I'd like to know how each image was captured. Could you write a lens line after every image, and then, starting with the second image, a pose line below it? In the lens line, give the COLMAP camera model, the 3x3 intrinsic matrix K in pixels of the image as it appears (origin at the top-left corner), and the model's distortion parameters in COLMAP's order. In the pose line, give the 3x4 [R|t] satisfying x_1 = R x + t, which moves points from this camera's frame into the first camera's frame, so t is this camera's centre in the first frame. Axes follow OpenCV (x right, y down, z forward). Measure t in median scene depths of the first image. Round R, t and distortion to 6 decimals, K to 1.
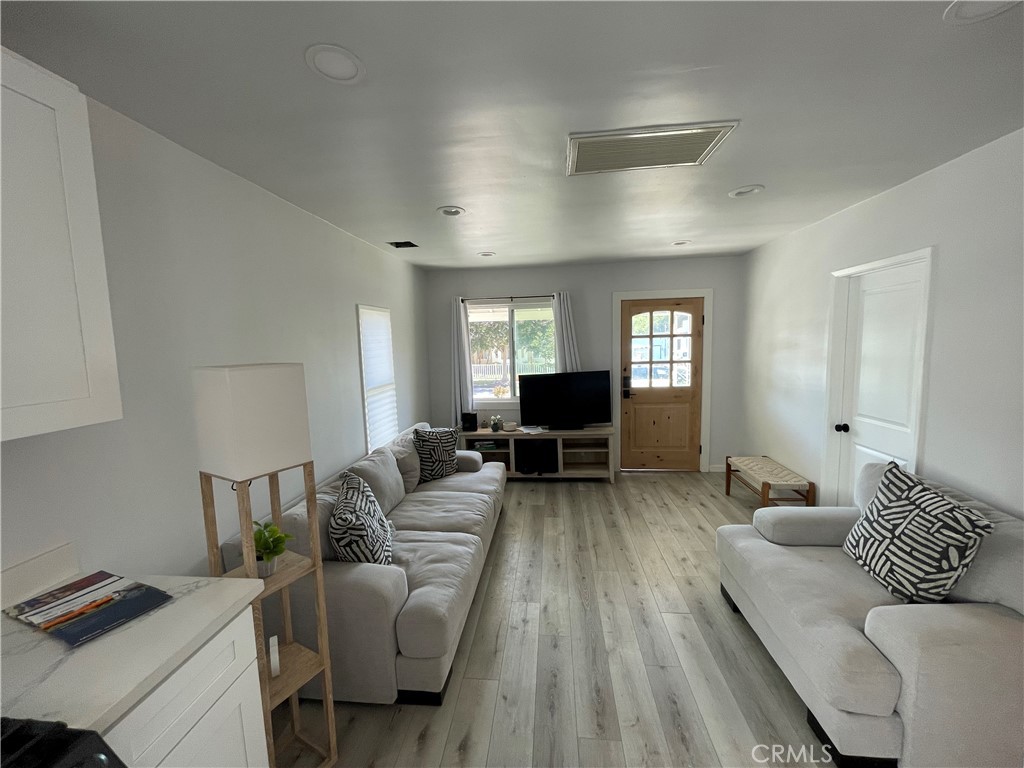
lens RADIAL K [[415.8, 0, 508.4], [0, 415.8, 382.9], [0, 0, 1]] dist [0.002579, 0.000084]
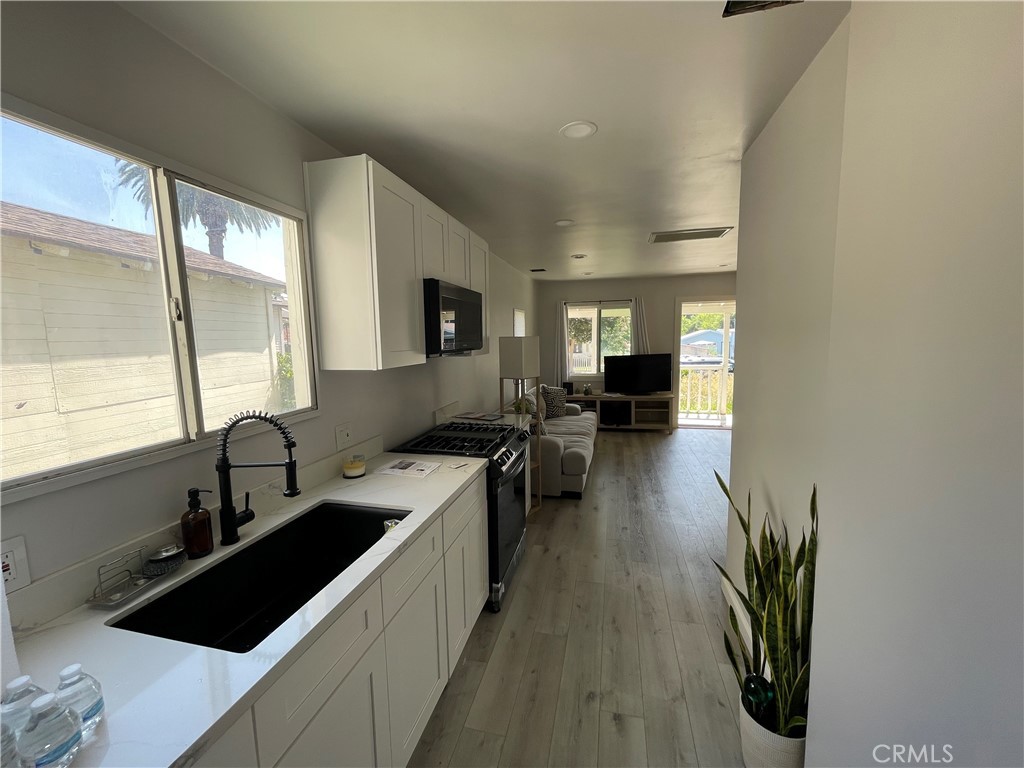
lens RADIAL K [[415.8, 0, 507.2], [0, 415.8, 386.0], [0, 0, 1]] dist [0.002579, 0.000084]
pose [[0.989446, 0.029302, -0.141910, -0.098965], [-0.026623, 0.999430, 0.020747, 0.062249], [0.142437, -0.016750, 0.989662, -0.450393]]
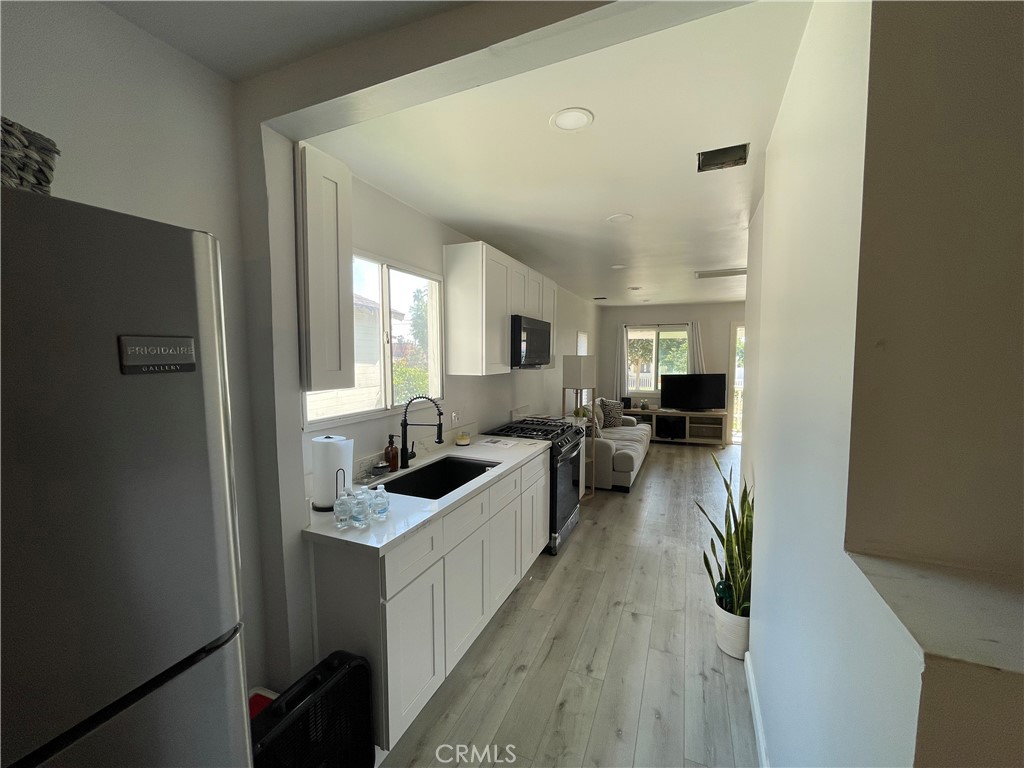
lens RADIAL K [[415.8, 0, 505.8], [0, 415.8, 384.9], [0, 0, 1]] dist [0.002579, 0.000084]
pose [[0.952683, 0.053001, -0.299310, -0.060548], [-0.060807, 0.998008, -0.016820, 0.080550], [0.297822, 0.034224, 0.954008, -0.646994]]
